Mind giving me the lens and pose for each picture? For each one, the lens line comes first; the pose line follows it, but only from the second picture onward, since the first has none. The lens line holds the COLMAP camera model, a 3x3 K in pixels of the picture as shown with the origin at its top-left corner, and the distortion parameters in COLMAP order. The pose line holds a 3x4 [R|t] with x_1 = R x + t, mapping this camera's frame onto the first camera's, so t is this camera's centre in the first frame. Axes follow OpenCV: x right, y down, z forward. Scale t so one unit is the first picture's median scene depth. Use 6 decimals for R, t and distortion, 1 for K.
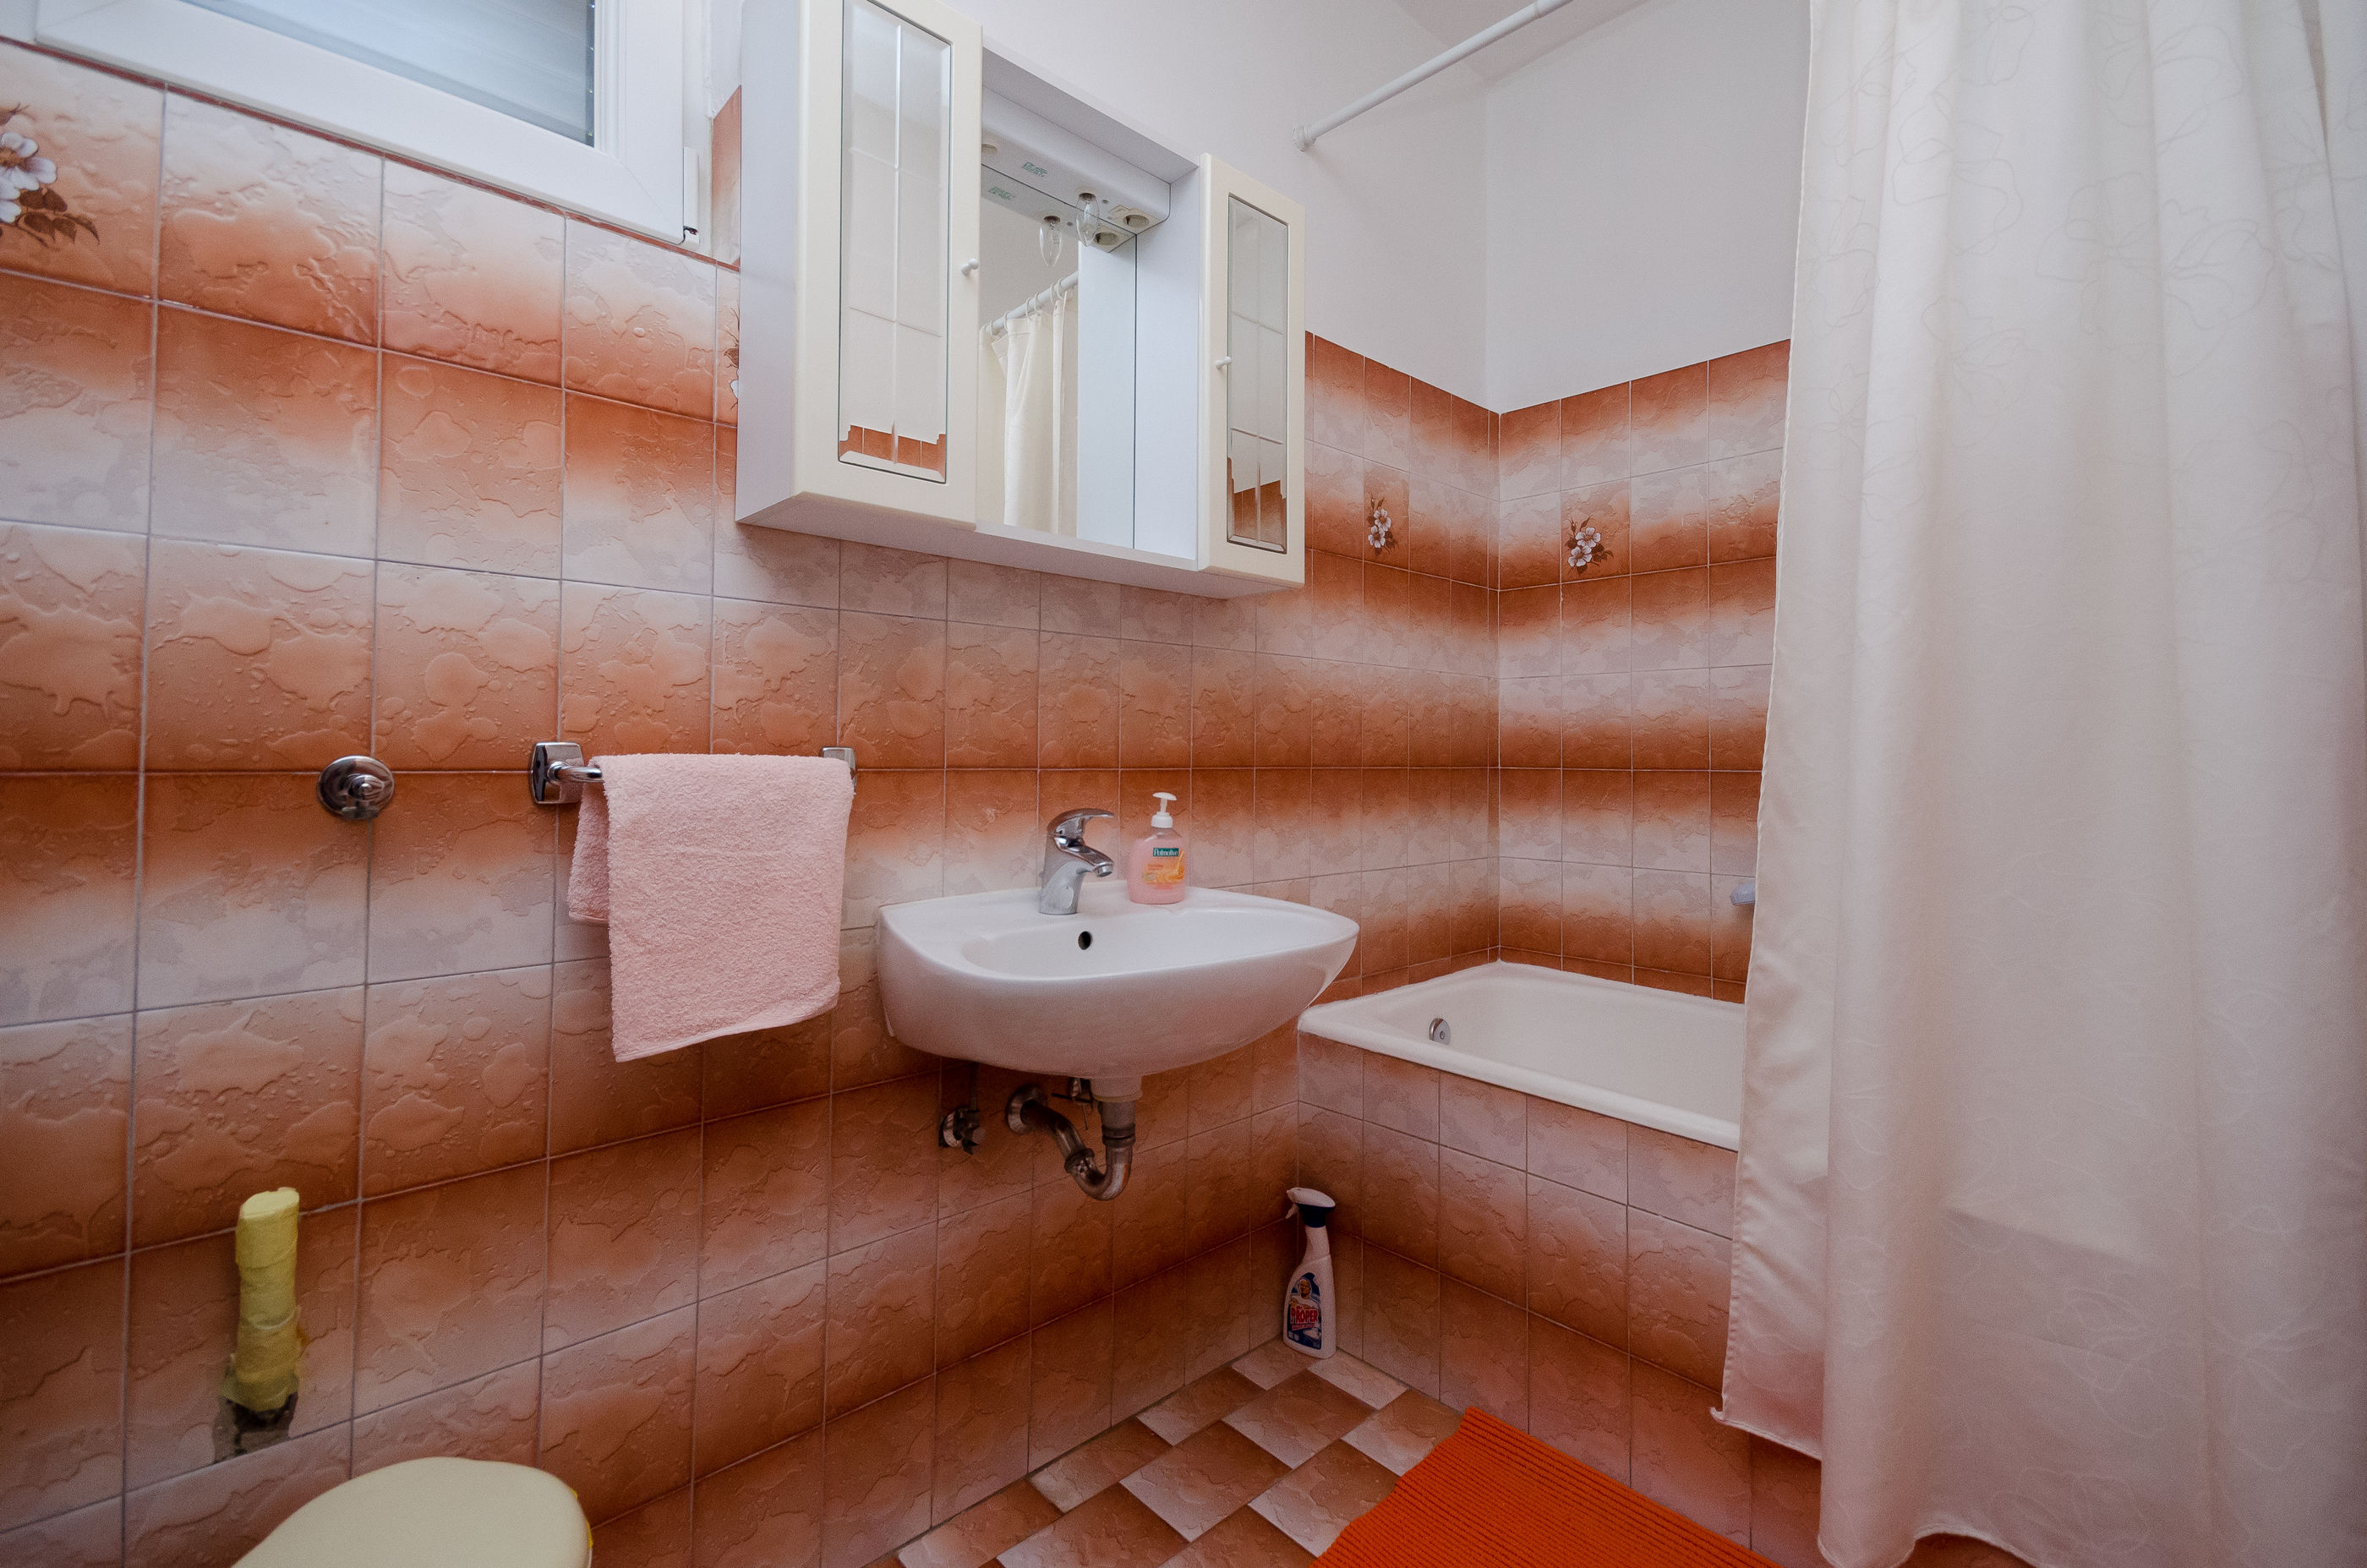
lens RADIAL K [[1069.1, 0, 1199.8], [0, 1069.1, 758.1], [0, 0, 1]] dist [0.004271, 0.000217]
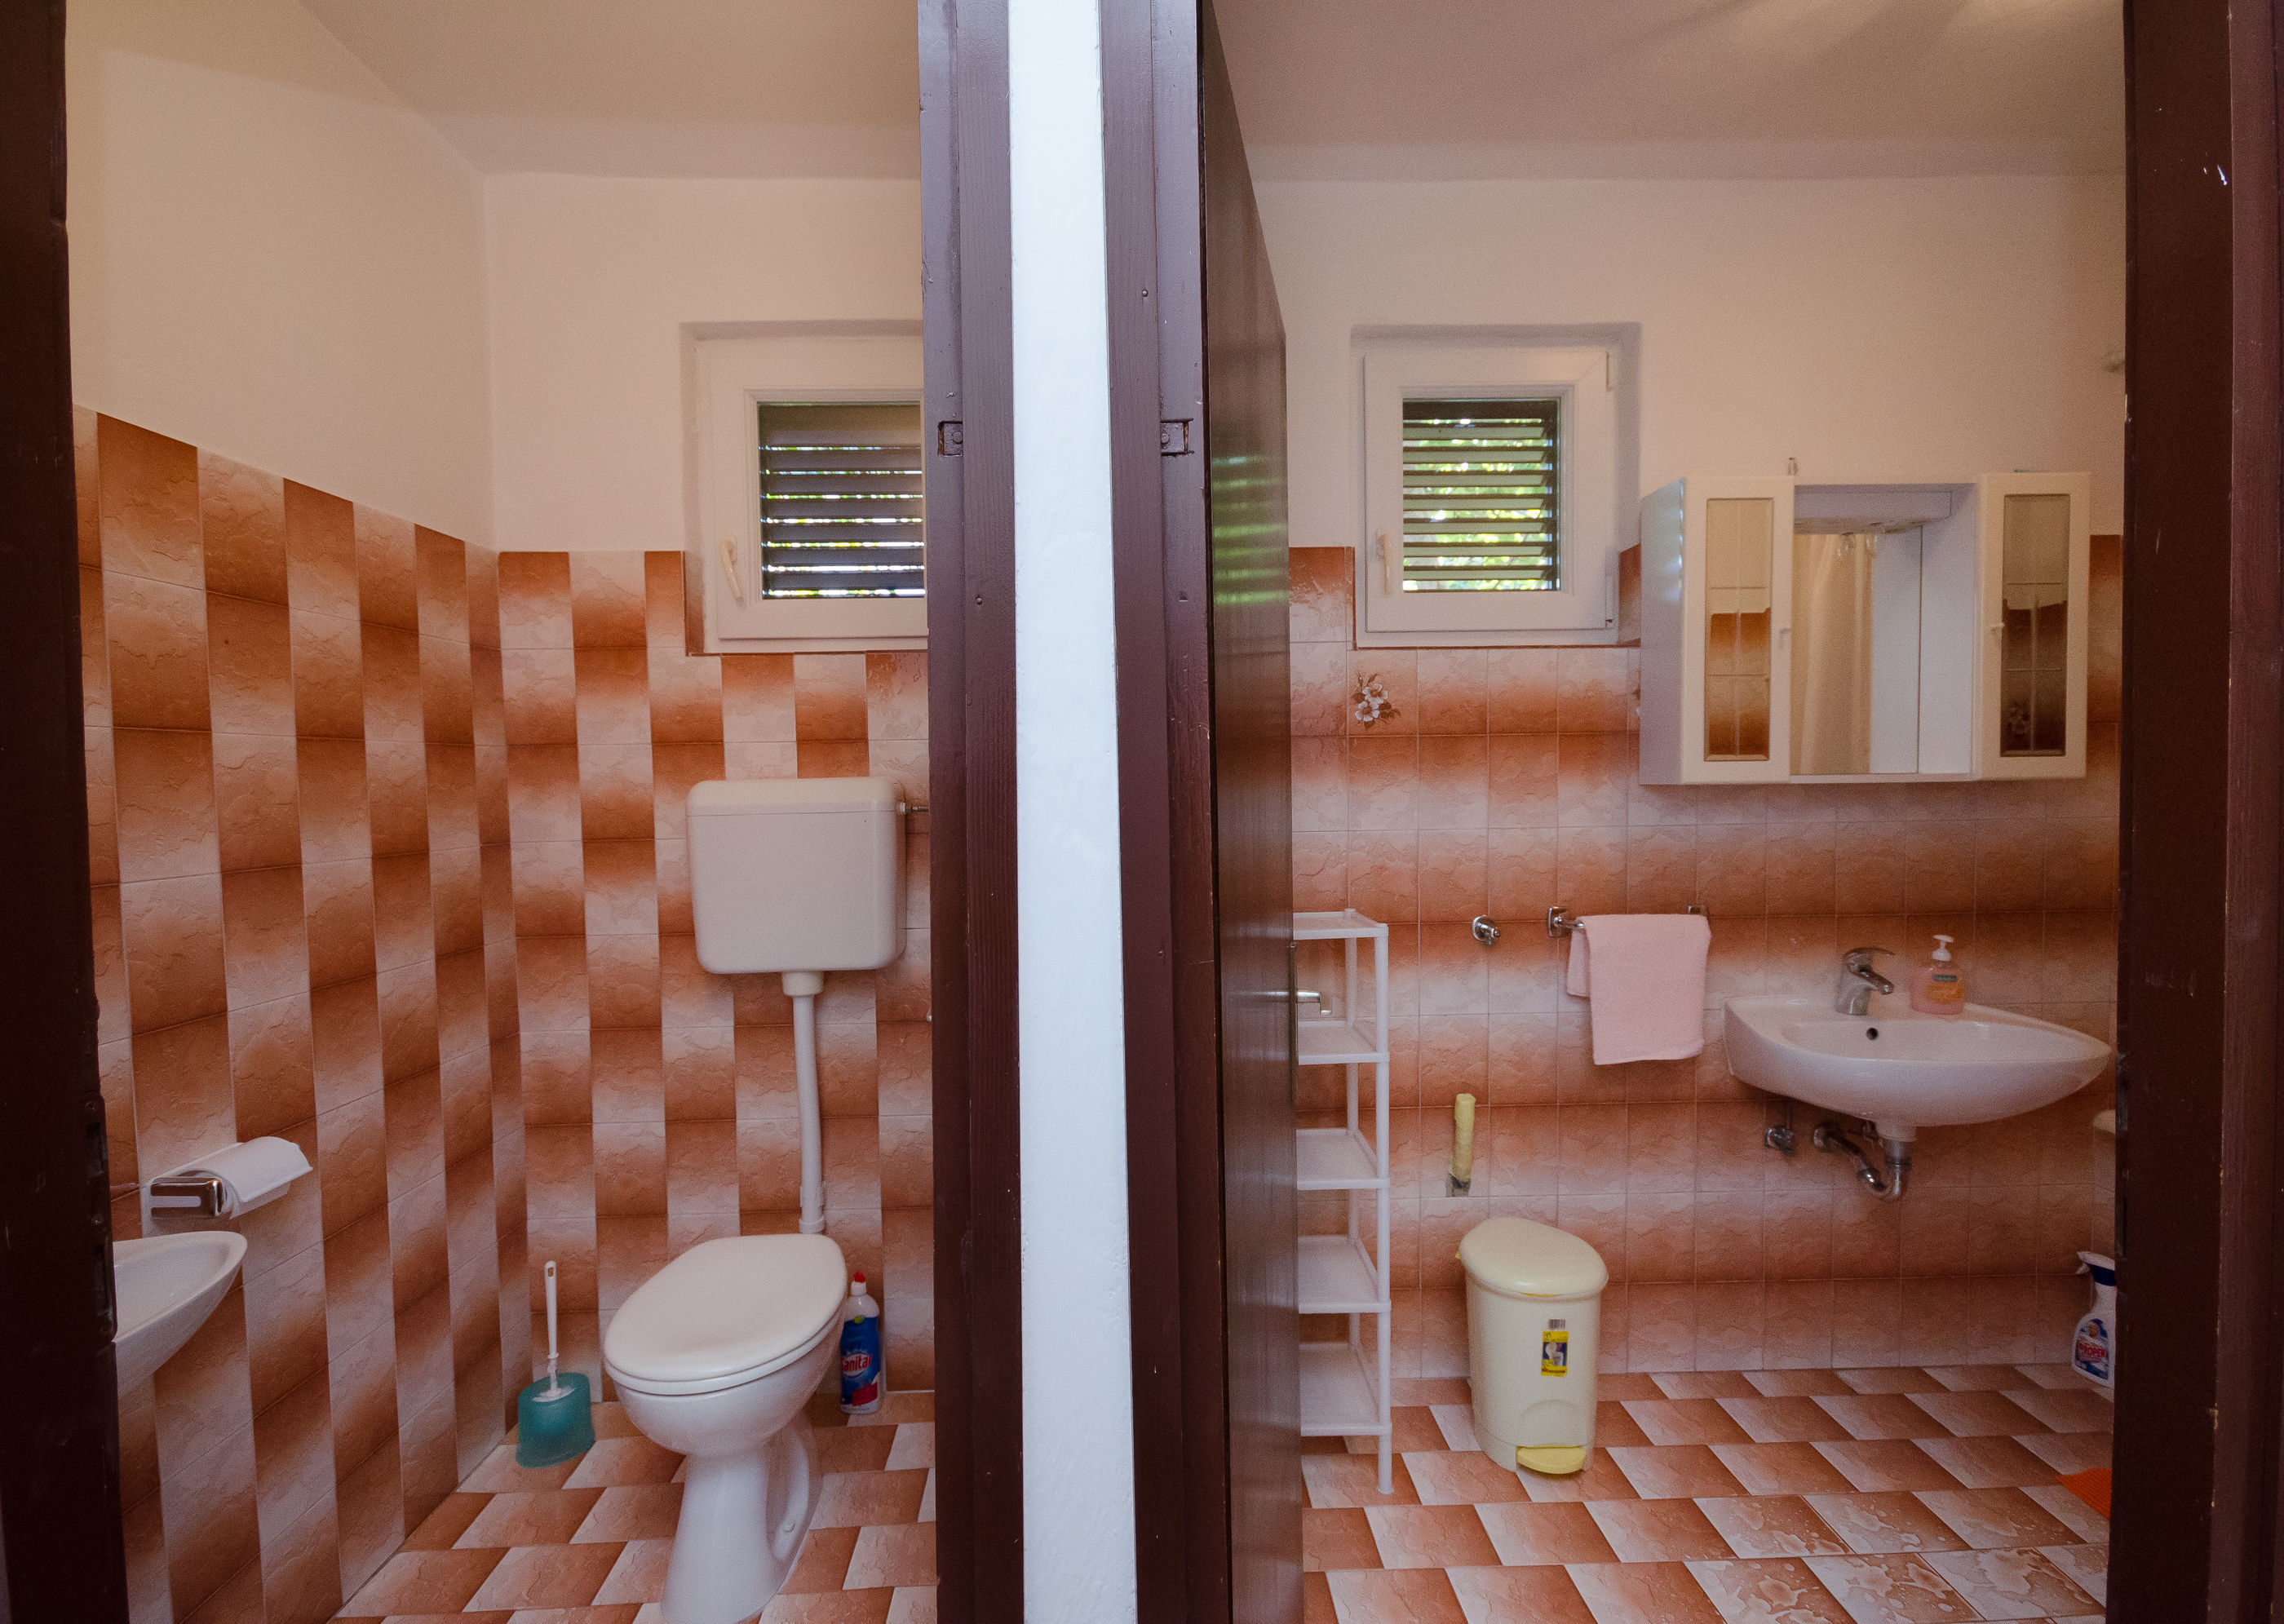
lens RADIAL K [[1075.4, 0, 1125.2], [0, 1075.4, 807.9], [0, 0, 1]] dist [0.010598, 0.000113]
pose [[0.737251, 0.002561, -0.675614, 0.164660], [0.018836, 0.999526, 0.024344, -0.232947], [0.675356, -0.030673, 0.736854, -0.940325]]
